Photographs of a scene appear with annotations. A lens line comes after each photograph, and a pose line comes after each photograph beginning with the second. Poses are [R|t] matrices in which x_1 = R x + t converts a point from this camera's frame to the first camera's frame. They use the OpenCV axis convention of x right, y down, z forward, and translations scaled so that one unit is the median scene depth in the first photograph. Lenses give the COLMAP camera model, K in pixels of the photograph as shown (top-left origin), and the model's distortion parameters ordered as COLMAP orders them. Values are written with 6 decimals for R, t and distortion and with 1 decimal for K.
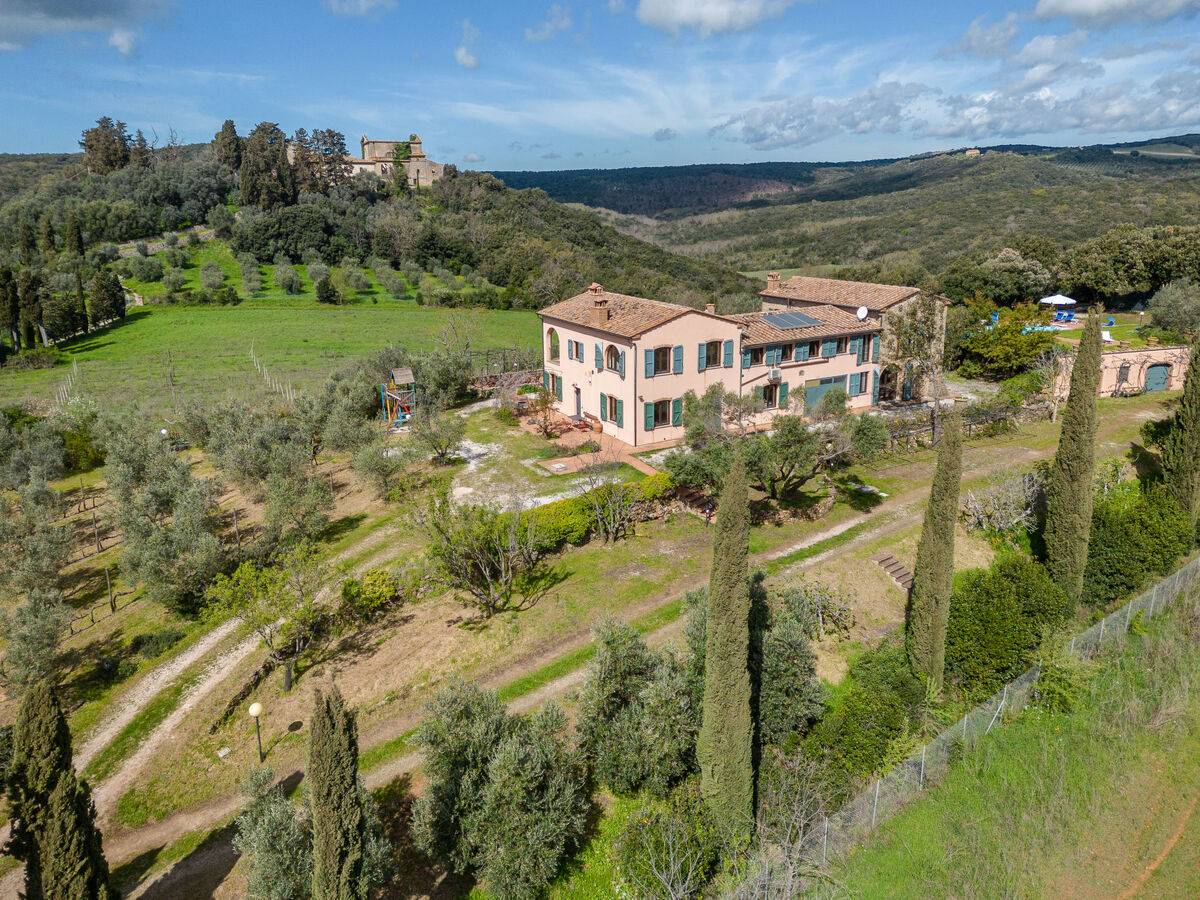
lens RADIAL K [[874.3, 0, 599.2], [0, 874.3, 404.5], [0, 0, 1]] dist [0.090333, -0.083606]
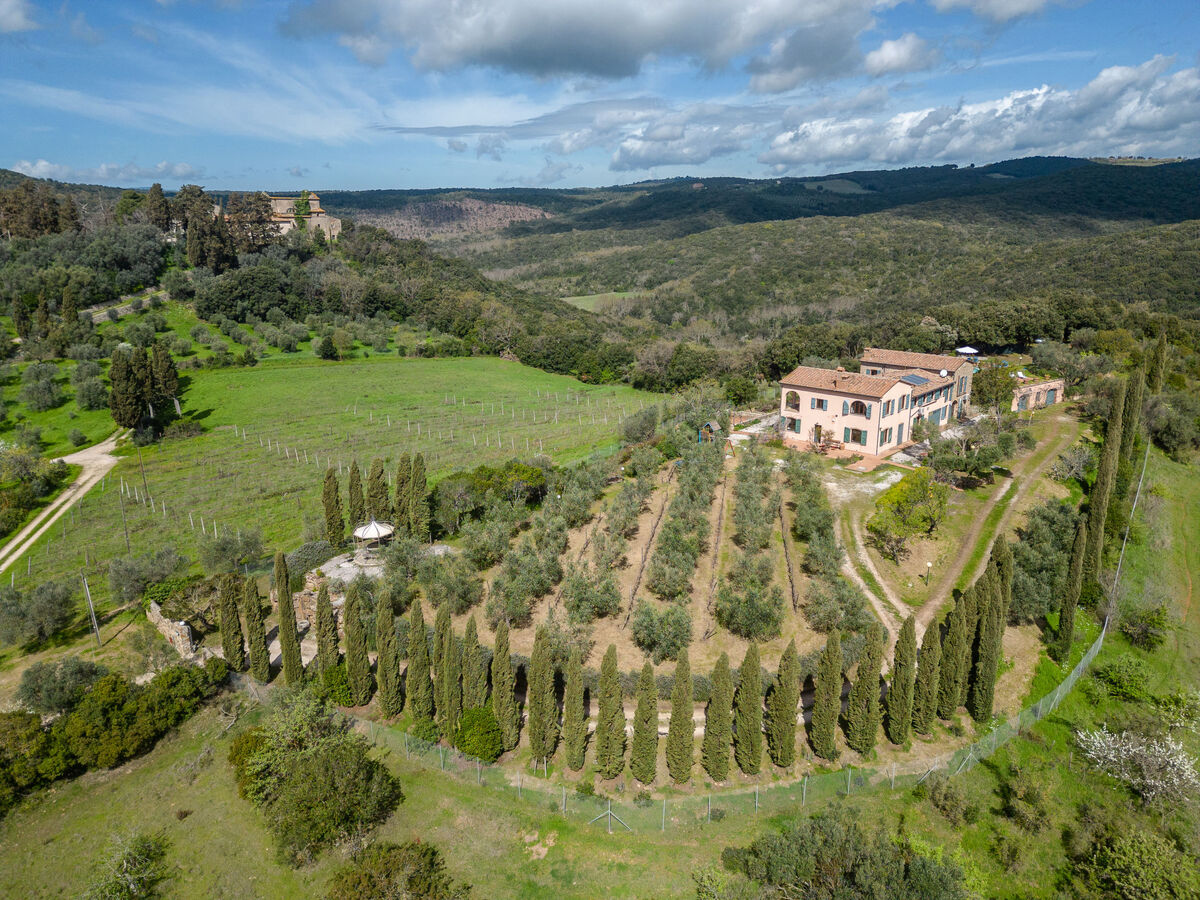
lens RADIAL K [[855.5, 0, 600.0], [0, 855.5, 450.0], [0, 0, 1]] dist [0.082702, -0.095145]
pose [[0.955232, -0.075331, 0.286108, -0.260662], [0.065777, 0.996913, 0.042870, -0.019974], [-0.288455, -0.022131, 0.957238, -0.146437]]
